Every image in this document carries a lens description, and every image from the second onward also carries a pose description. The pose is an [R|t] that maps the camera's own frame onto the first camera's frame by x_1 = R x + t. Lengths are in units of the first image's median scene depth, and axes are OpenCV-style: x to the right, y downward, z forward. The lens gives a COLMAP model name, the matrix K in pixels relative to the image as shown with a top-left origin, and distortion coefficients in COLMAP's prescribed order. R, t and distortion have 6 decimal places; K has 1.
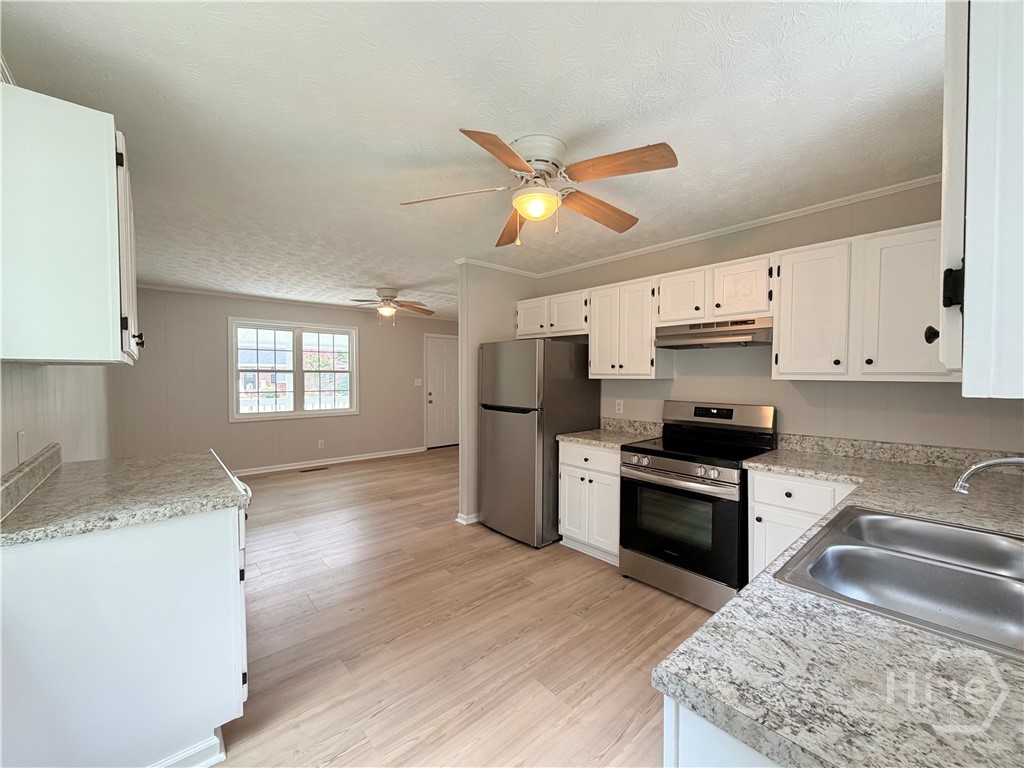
lens RADIAL K [[407.9, 0, 512.0], [0, 407.9, 384.0], [0, 0, 1]] dist [-0.002264, -0.000112]
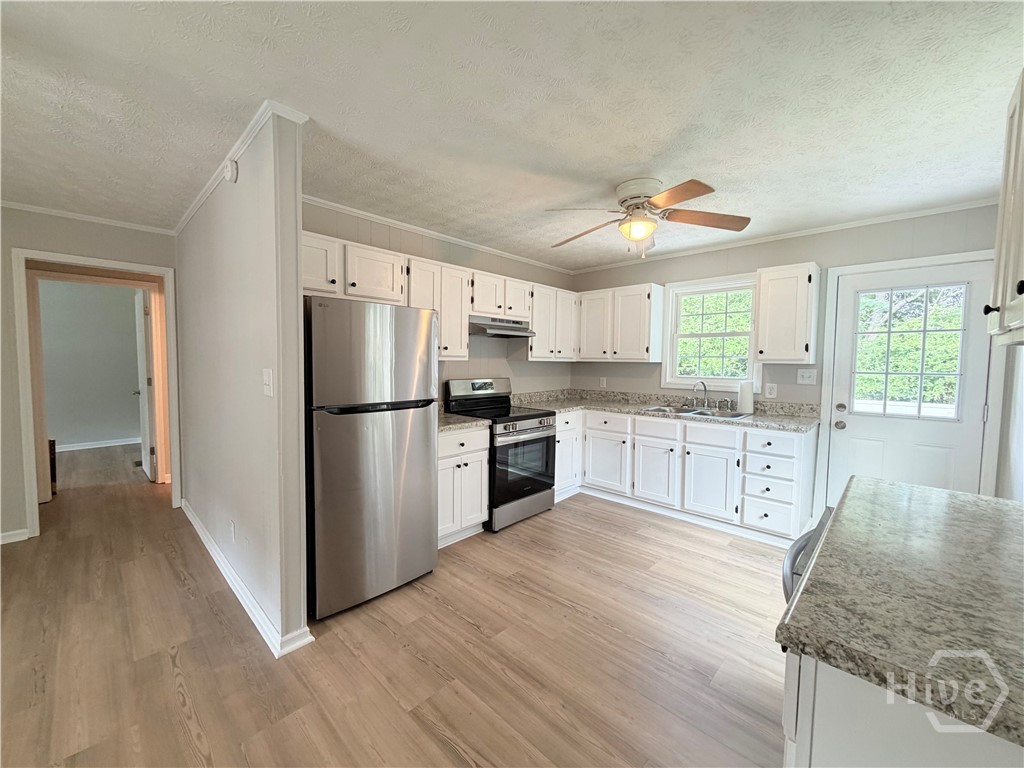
lens RADIAL K [[409.1, 0, 518.4], [0, 409.1, 384.8], [0, 0, 1]] dist [-0.001012, -0.000047]
pose [[-0.096166, -0.062378, 0.993409, -0.879621], [0.010081, 0.997922, 0.063637, -0.017310], [-0.995314, 0.016134, -0.095338, 1.075410]]
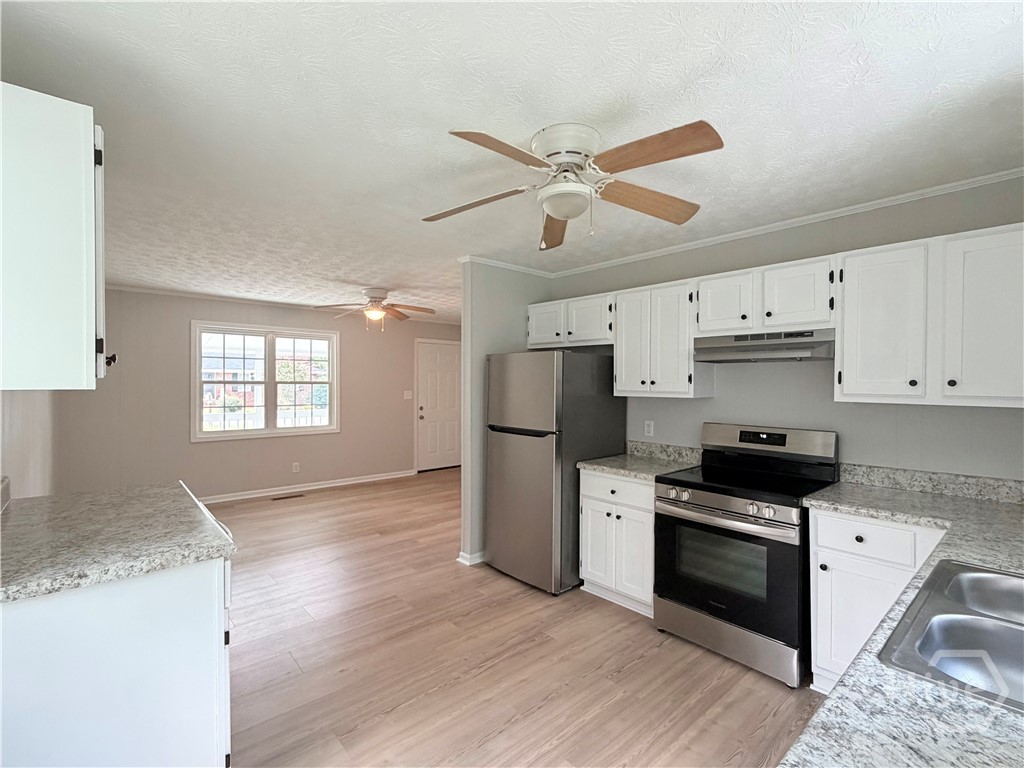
lens RADIAL K [[472.0, 0, 507.2], [0, 472.0, 383.6], [0, 0, 1]] dist [-0.001141, -0.000248]
pose [[0.999990, 0.002163, -0.003866, -0.042184], [-0.002236, 0.999818, -0.018926, -0.025523], [0.003825, 0.018934, 0.999813, 0.004079]]
